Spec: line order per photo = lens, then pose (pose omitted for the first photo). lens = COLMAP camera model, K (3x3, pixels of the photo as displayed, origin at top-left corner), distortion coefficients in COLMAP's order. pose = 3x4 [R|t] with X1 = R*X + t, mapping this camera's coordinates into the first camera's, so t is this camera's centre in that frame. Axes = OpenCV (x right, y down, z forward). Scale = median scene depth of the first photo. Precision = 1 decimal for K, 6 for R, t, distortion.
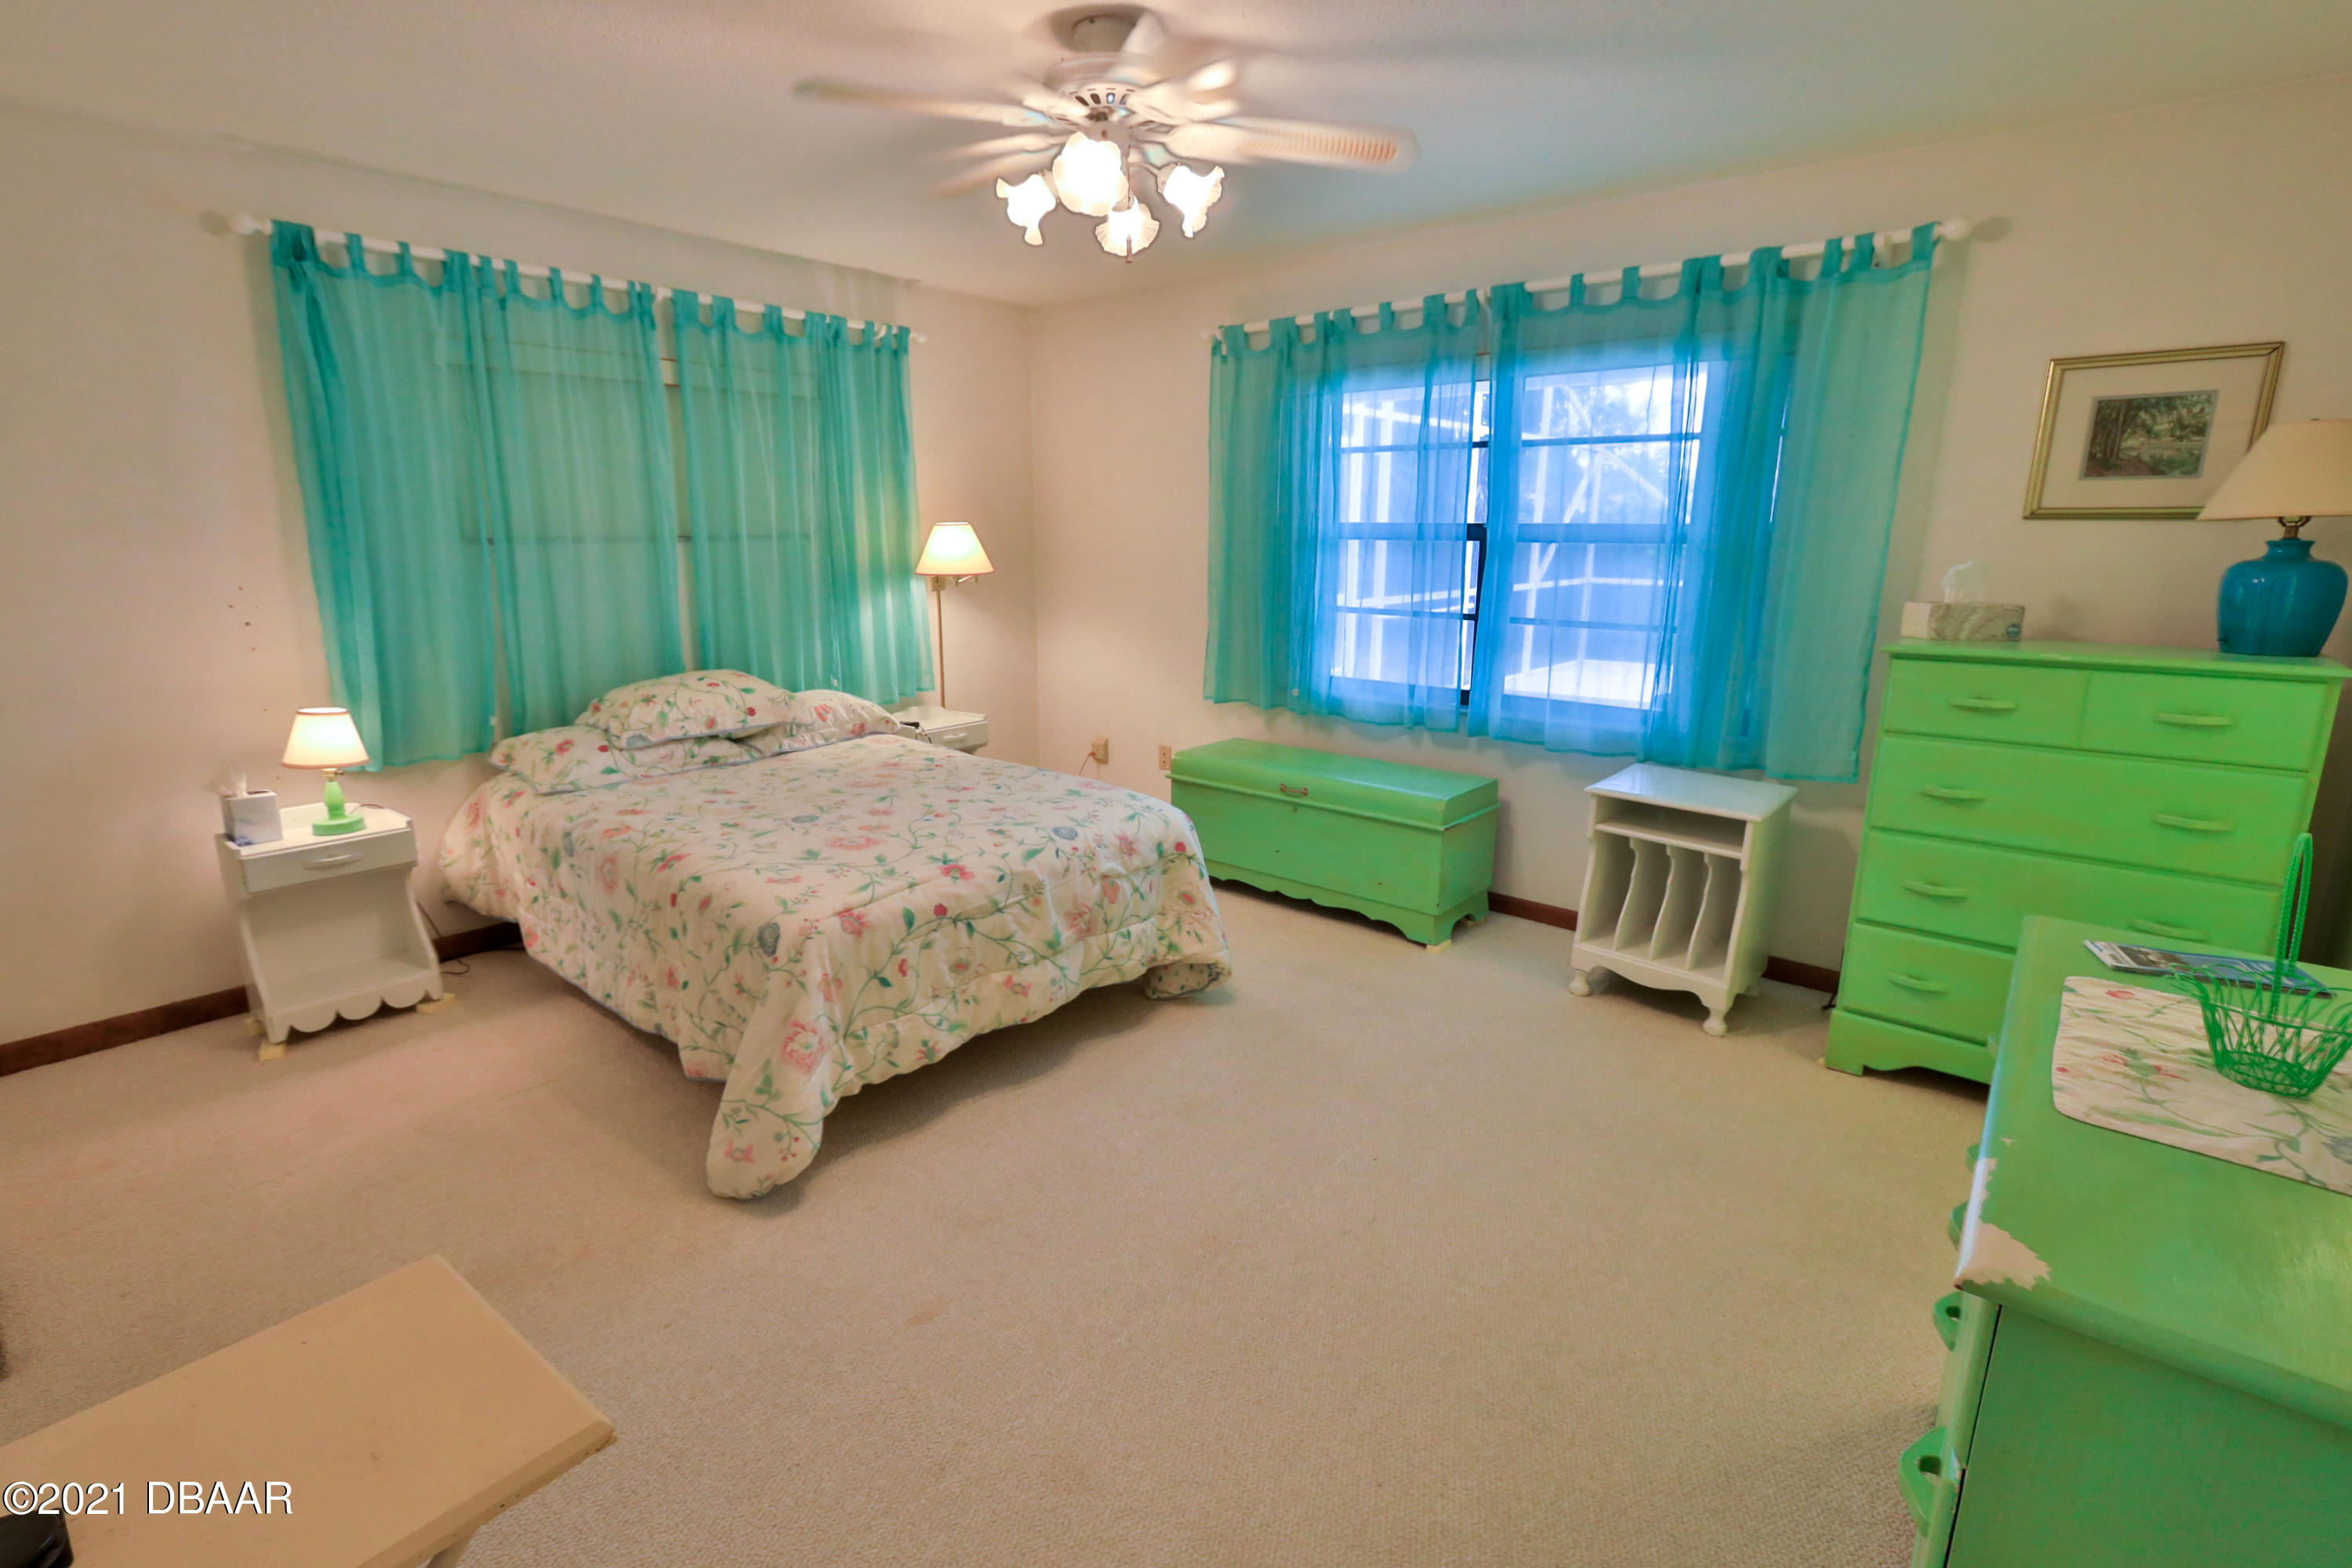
lens RADIAL K [[1089.0, 0, 1159.6], [0, 1089.0, 778.0], [0, 0, 1]] dist [0.000161, 0.001936]
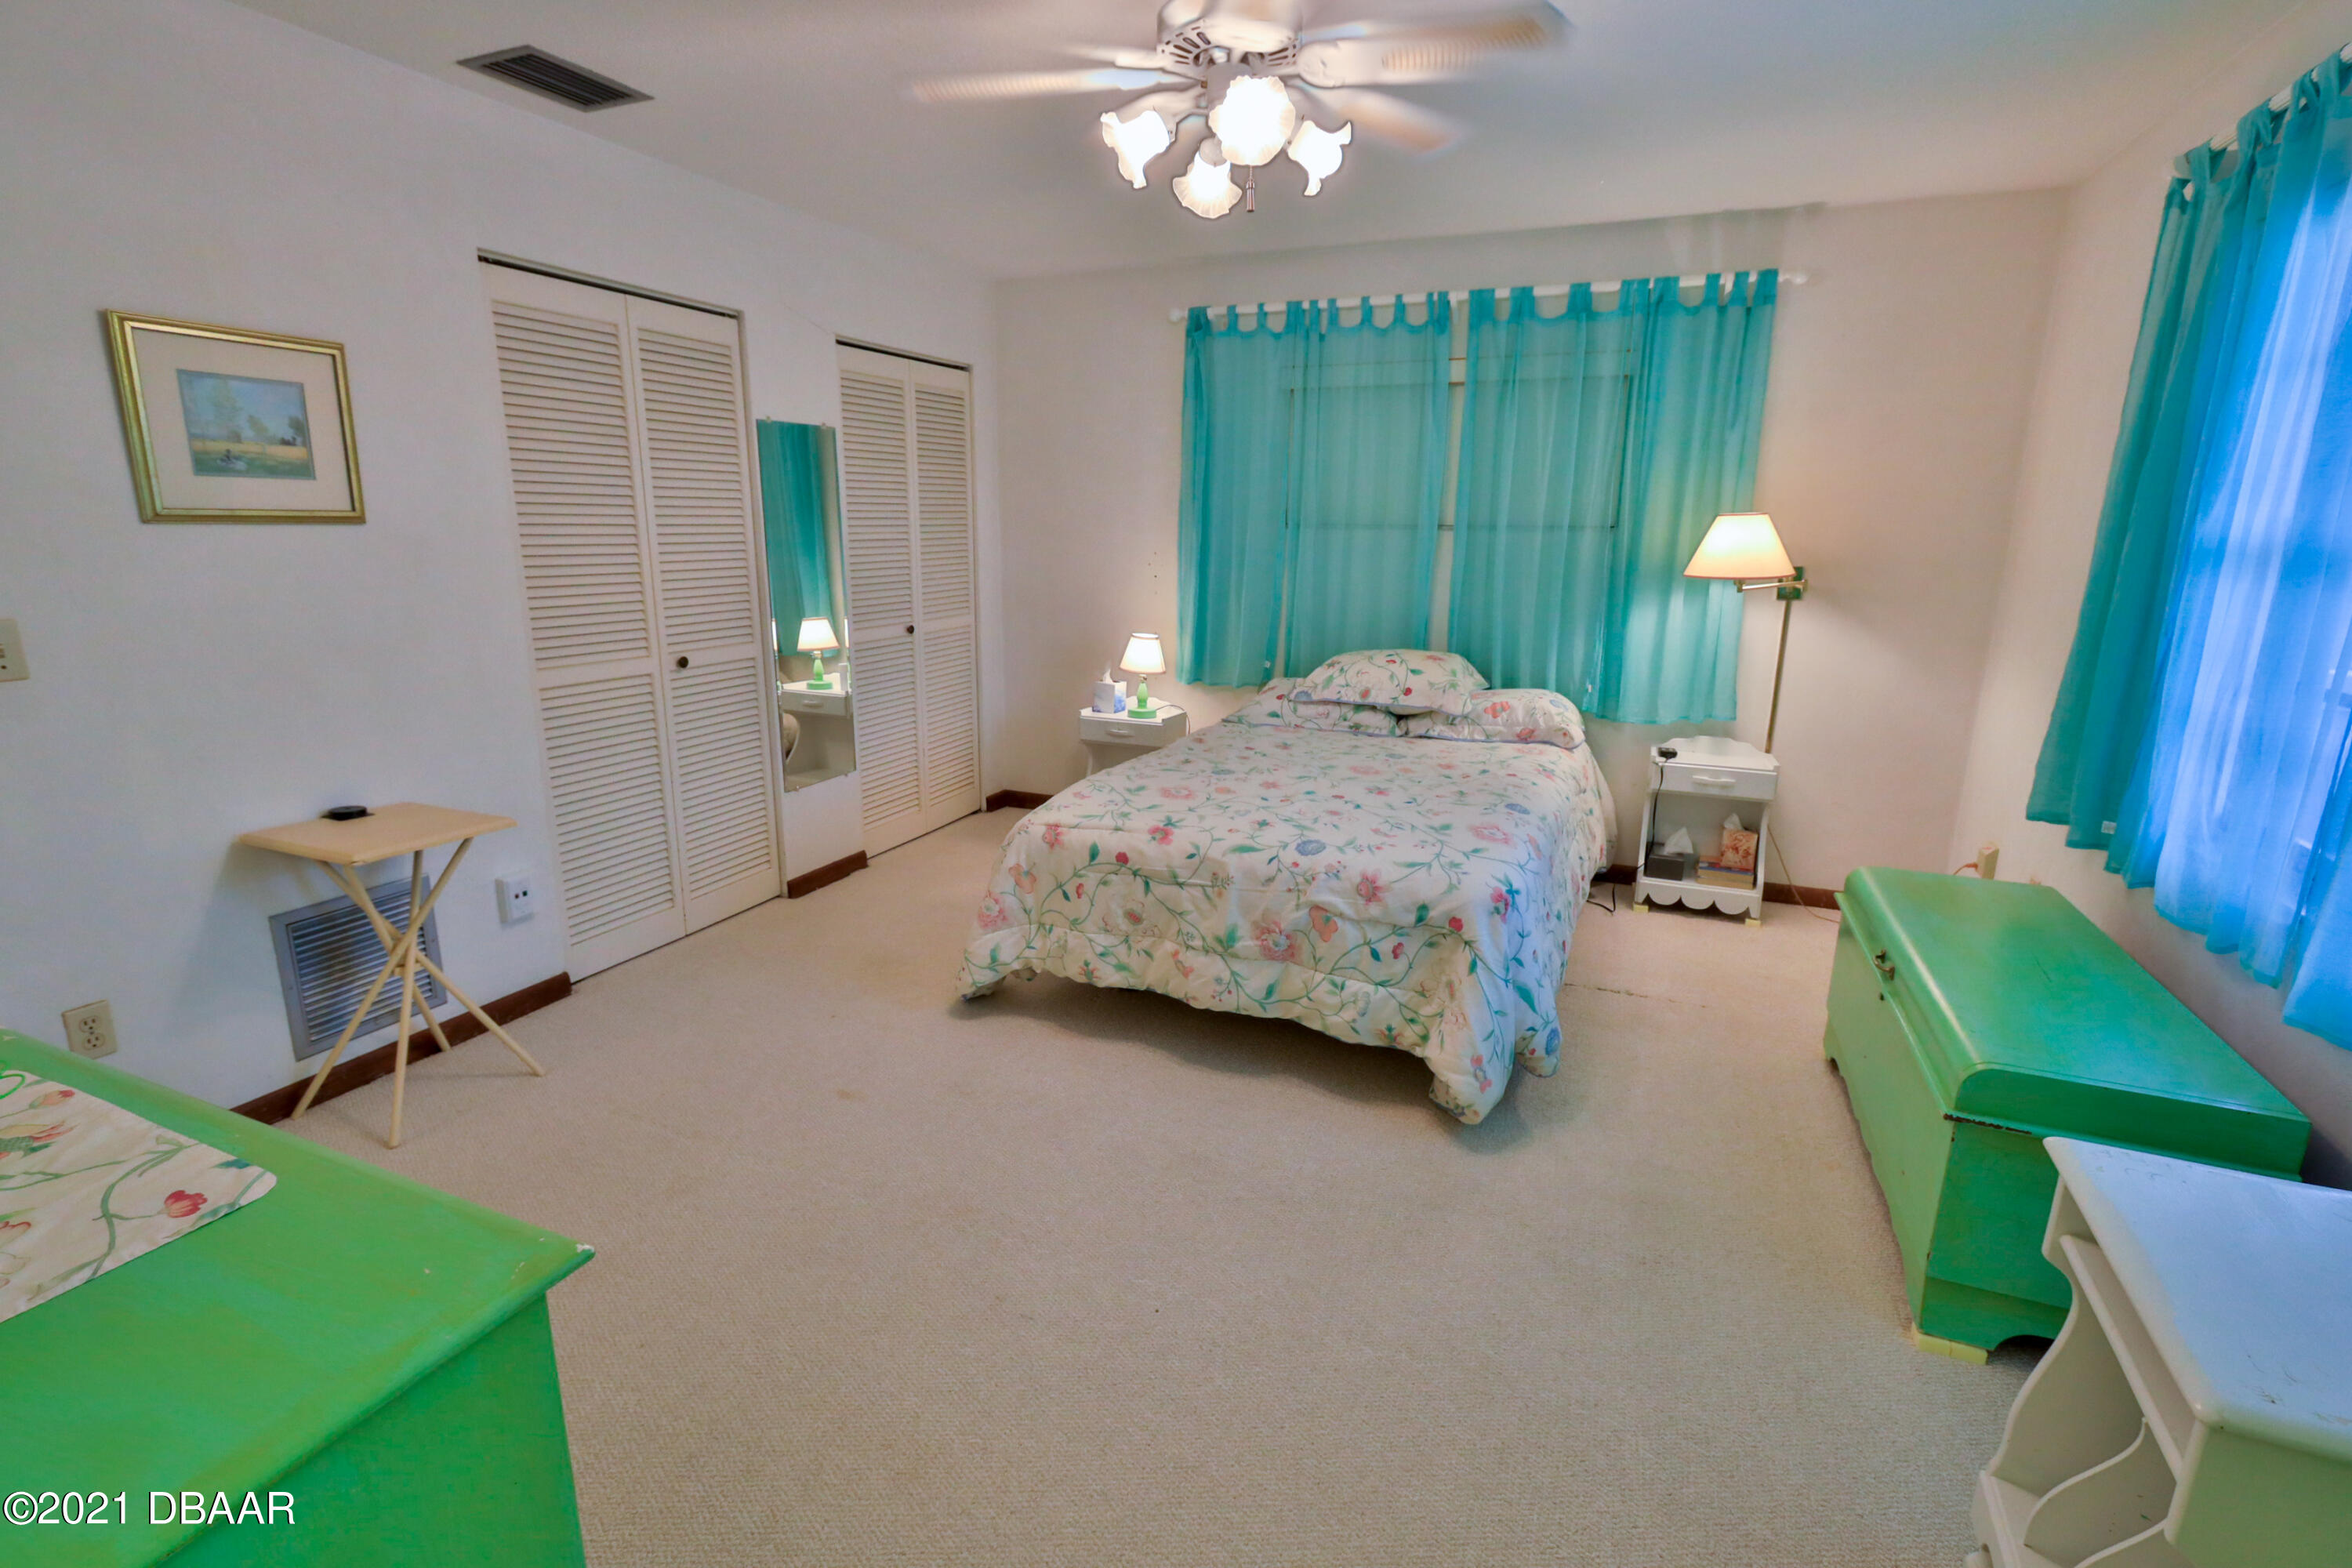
lens RADIAL K [[1089.0, 0, 1162.4], [0, 1089.0, 780.3], [0, 0, 1]] dist [0.000161, 0.001936]
pose [[0.297090, 0.225547, -0.927829, 0.646987], [-0.224403, 0.960978, 0.161752, -0.112408], [0.928106, 0.160153, 0.336110, 0.519002]]
